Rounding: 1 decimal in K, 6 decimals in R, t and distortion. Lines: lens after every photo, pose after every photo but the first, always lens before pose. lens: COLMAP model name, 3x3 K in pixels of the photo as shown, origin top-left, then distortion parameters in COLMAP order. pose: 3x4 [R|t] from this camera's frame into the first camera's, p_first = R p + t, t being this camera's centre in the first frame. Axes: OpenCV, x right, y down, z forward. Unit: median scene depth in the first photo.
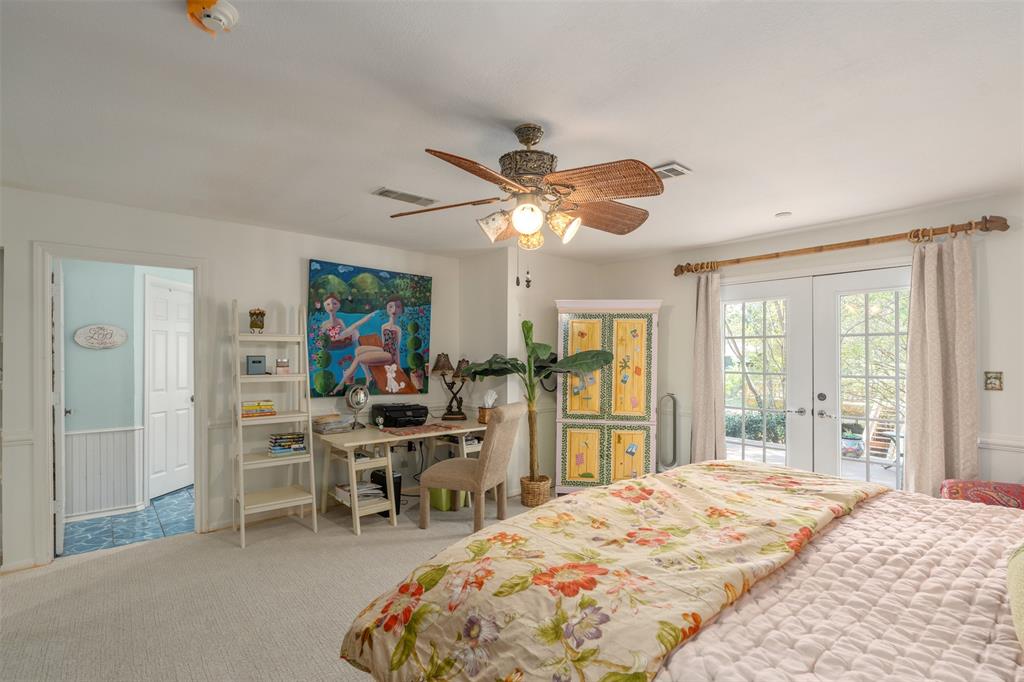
lens RADIAL K [[453.5, 0, 507.8], [0, 453.5, 357.8], [0, 0, 1]] dist [0.000825, 0.000155]
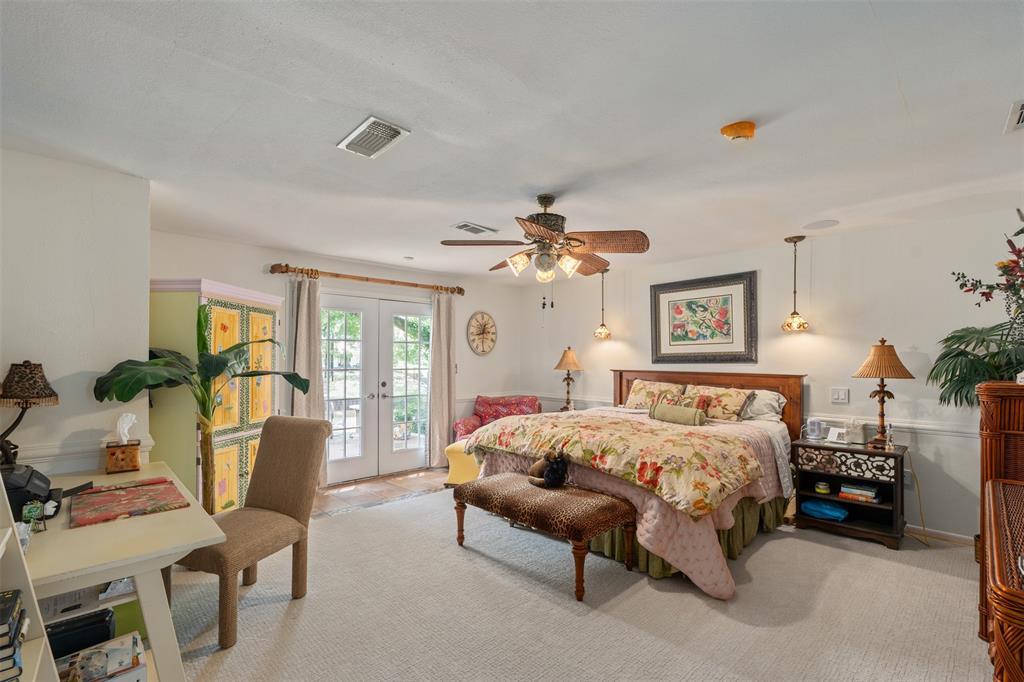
lens RADIAL K [[453.5, 0, 511.9], [0, 453.5, 350.0], [0, 0, 1]] dist [0.000825, 0.000155]
pose [[0.004101, 0.013092, 0.999906, -0.682981], [-0.001571, 0.999913, -0.013086, -0.003718], [-0.999990, -0.001518, 0.004121, 0.544157]]
